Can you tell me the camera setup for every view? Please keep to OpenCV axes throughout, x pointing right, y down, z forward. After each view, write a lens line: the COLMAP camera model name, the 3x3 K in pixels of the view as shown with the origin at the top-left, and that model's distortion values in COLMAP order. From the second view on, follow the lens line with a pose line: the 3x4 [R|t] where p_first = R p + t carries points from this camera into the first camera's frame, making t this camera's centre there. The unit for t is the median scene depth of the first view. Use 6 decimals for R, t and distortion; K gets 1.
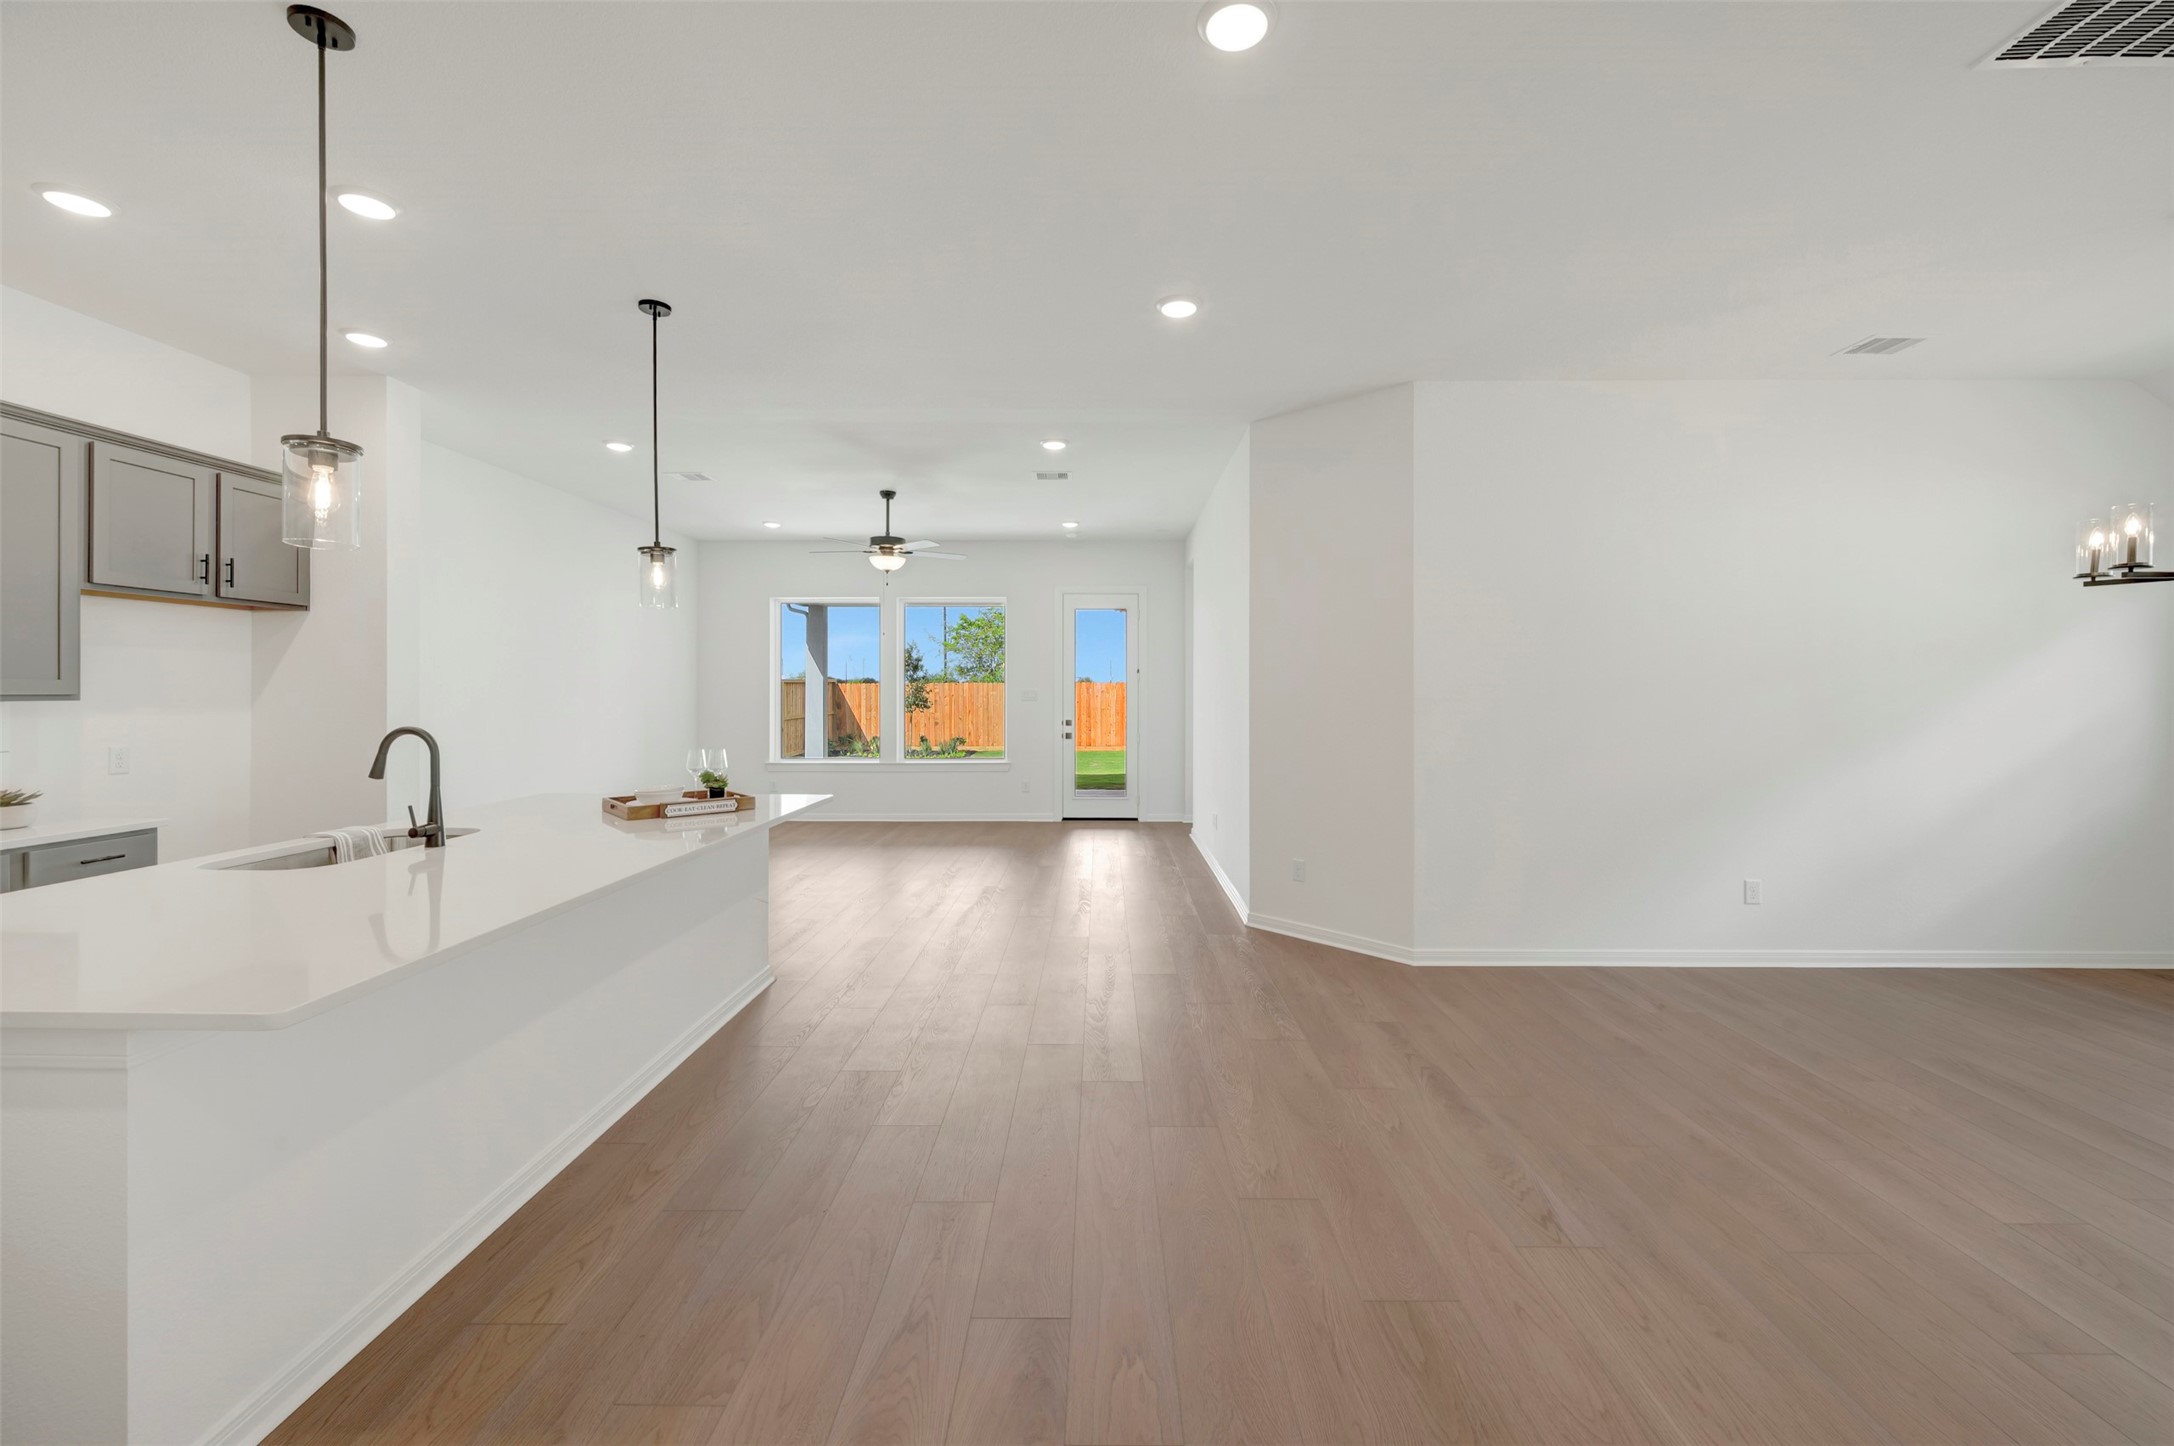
lens RADIAL K [[864.4, 0, 1089.0], [0, 864.4, 713.6], [0, 0, 1]] dist [-0.002298, 0.000097]
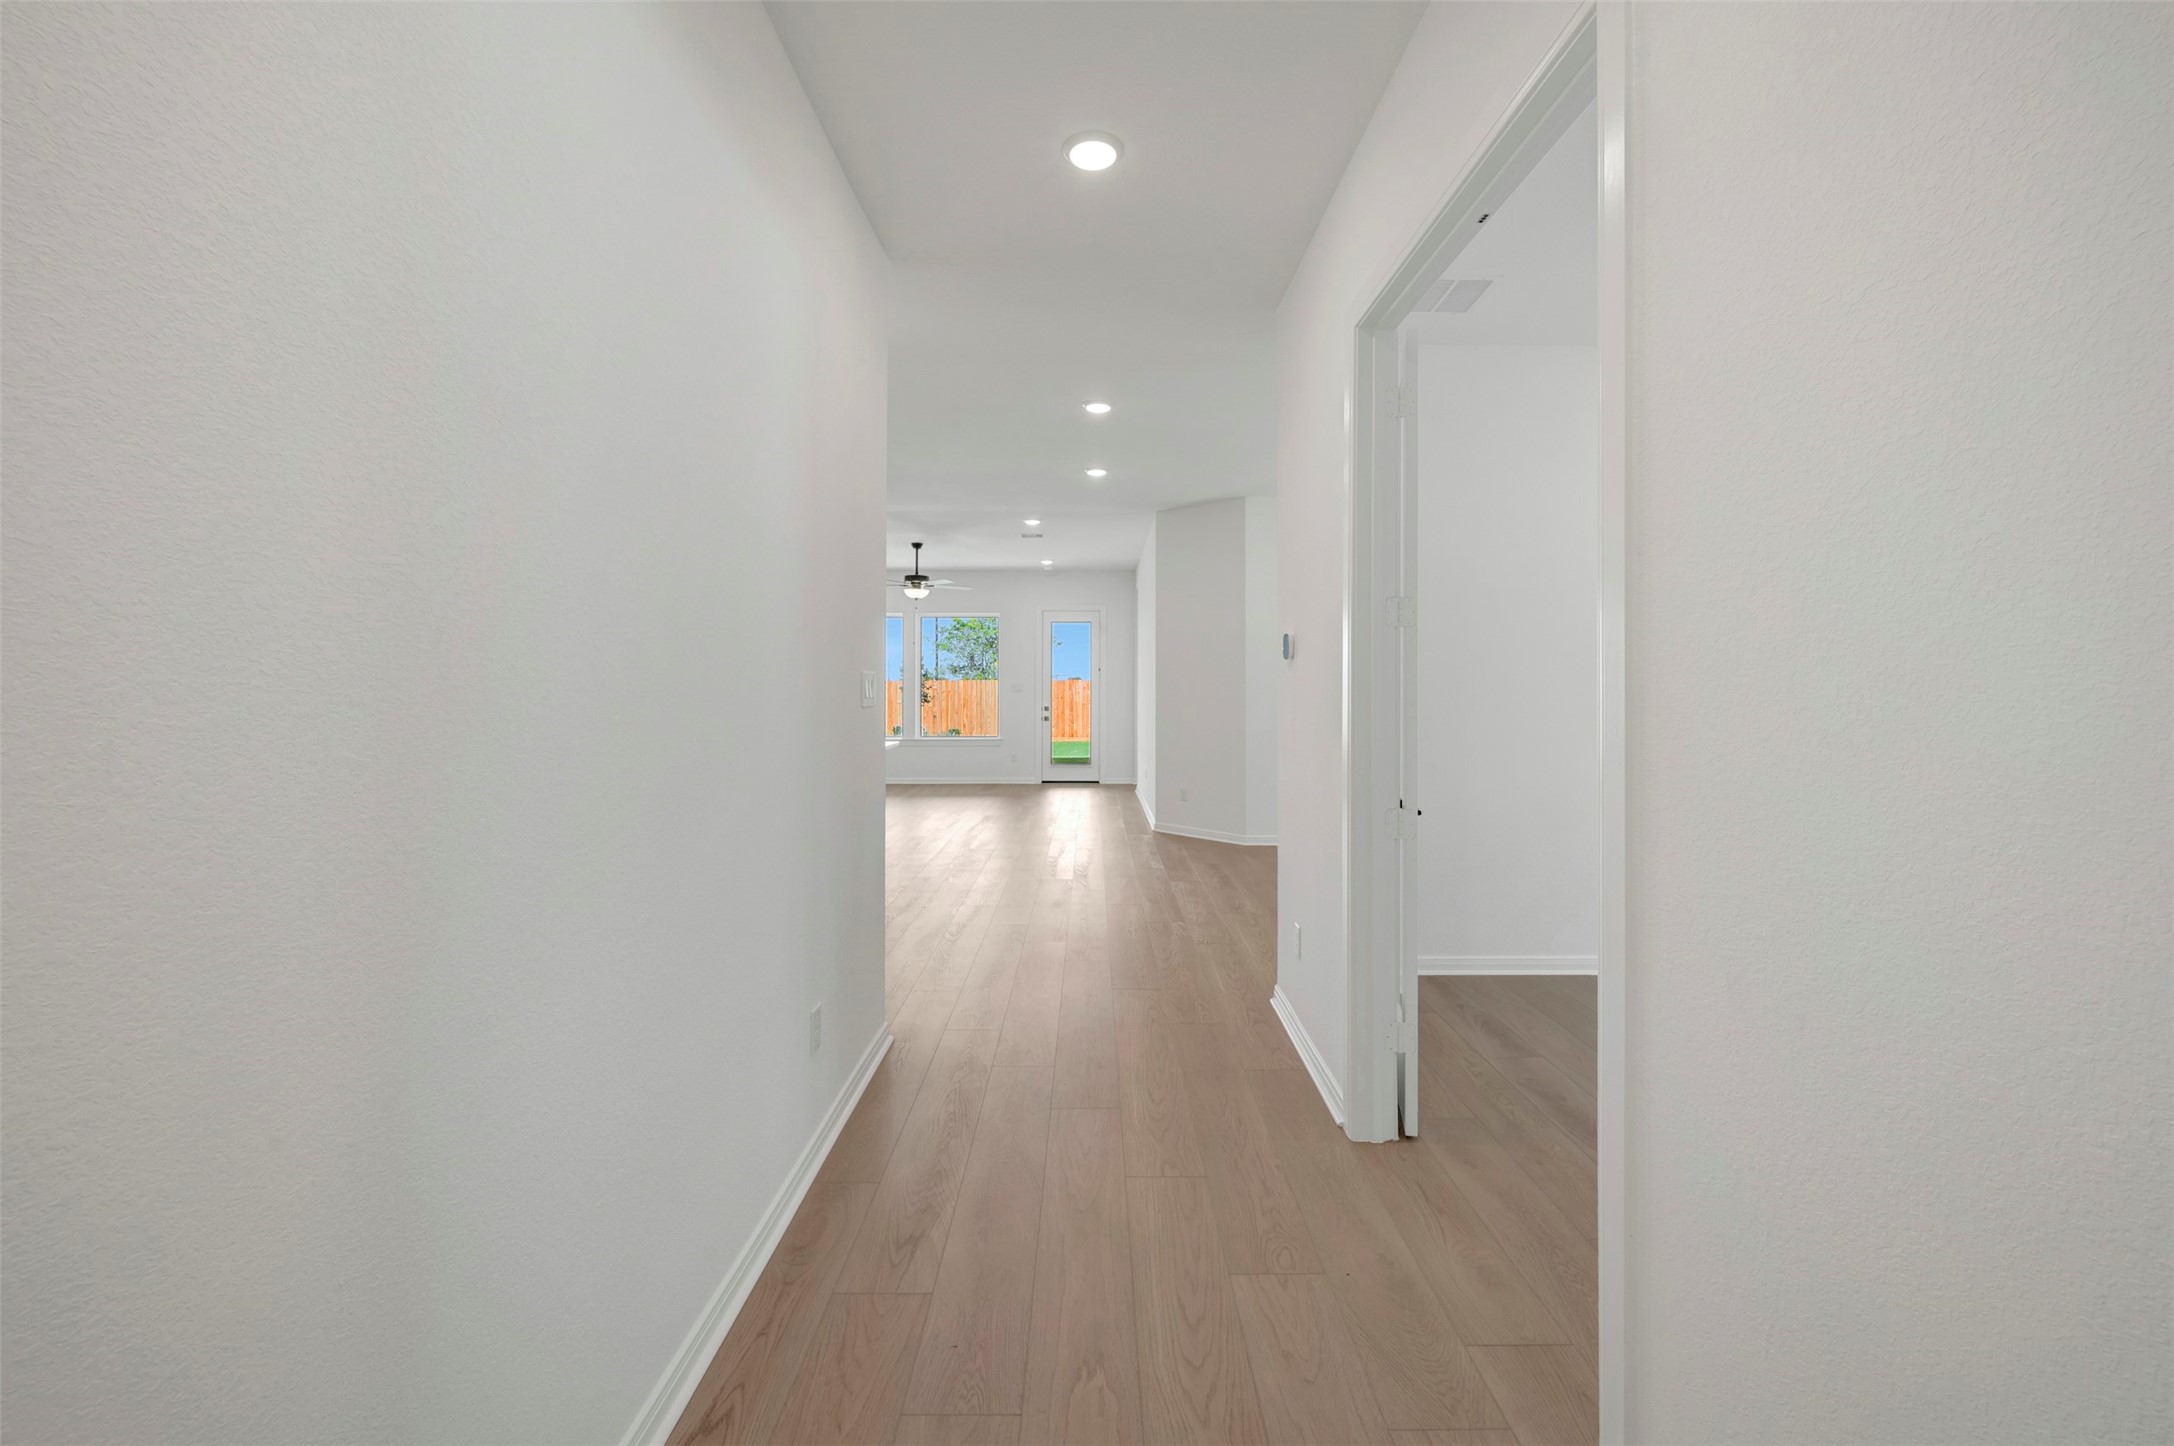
lens RADIAL K [[864.4, 0, 1106.4], [0, 864.4, 689.0], [0, 0, 1]] dist [-0.002298, 0.000097]
pose [[0.999495, 0.000950, 0.031759, 0.027205], [-0.000087, 0.999631, -0.027167, 0.017272], [-0.031773, 0.027151, 0.999126, -0.339595]]
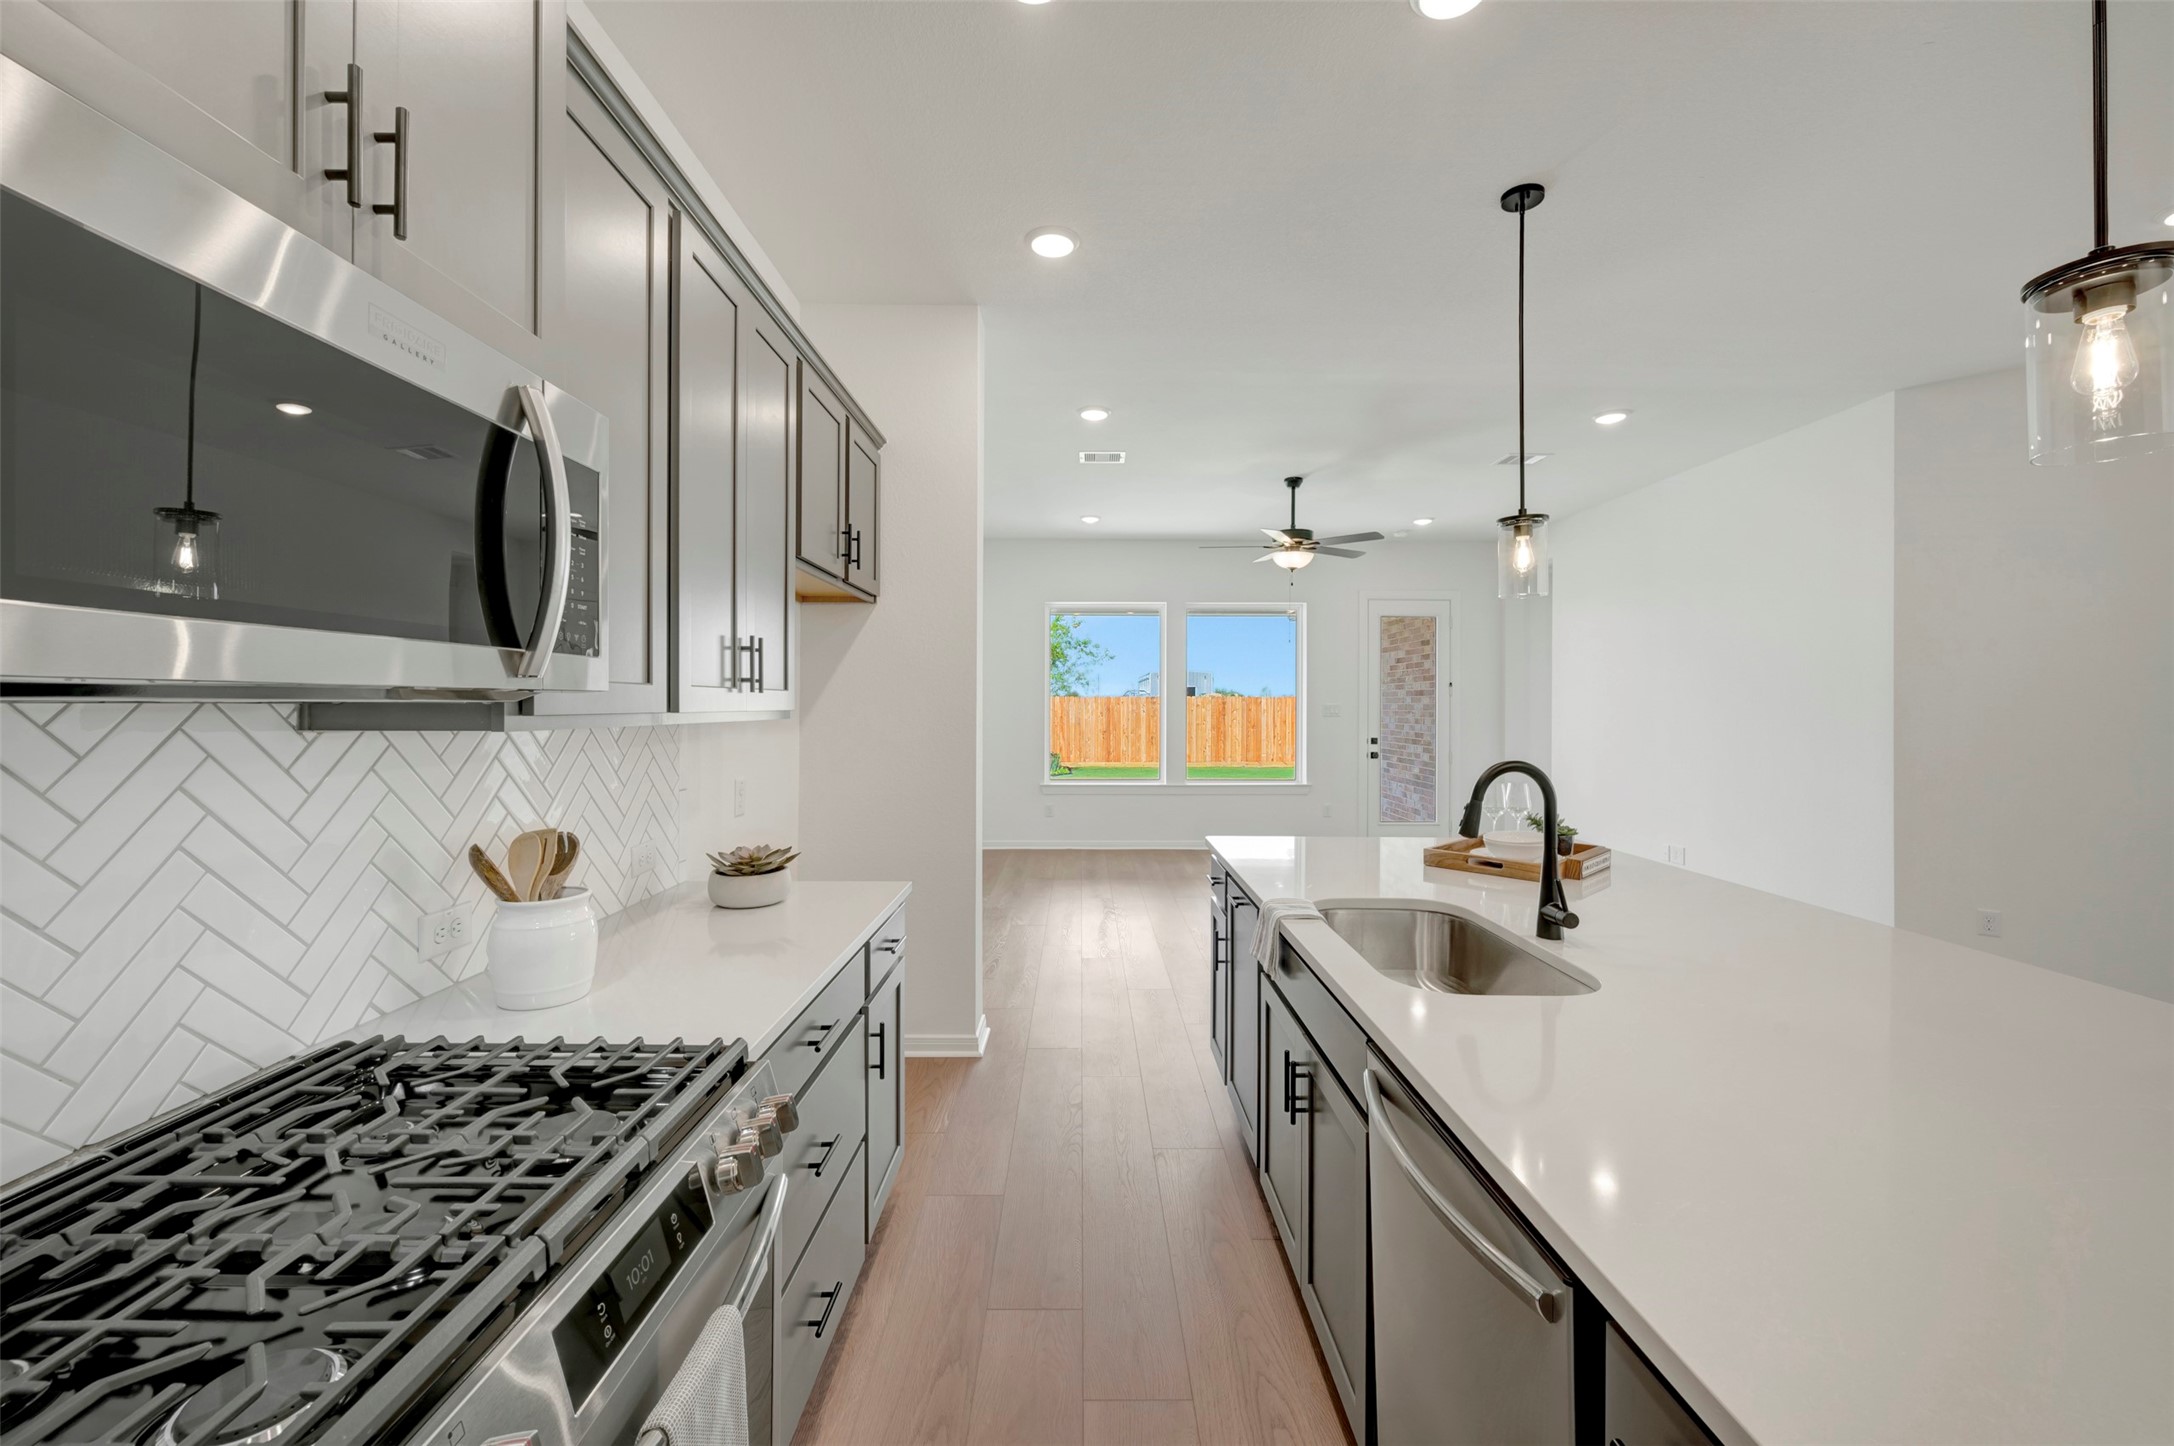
lens RADIAL K [[864.4, 0, 1085.9], [0, 864.4, 708.4], [0, 0, 1]] dist [-0.002298, 0.000097]
pose [[0.999667, 0.001676, 0.025768, -0.371473], [-0.001096, 0.999746, -0.022508, -0.002925], [-0.025799, 0.022473, 0.999415, 0.106572]]
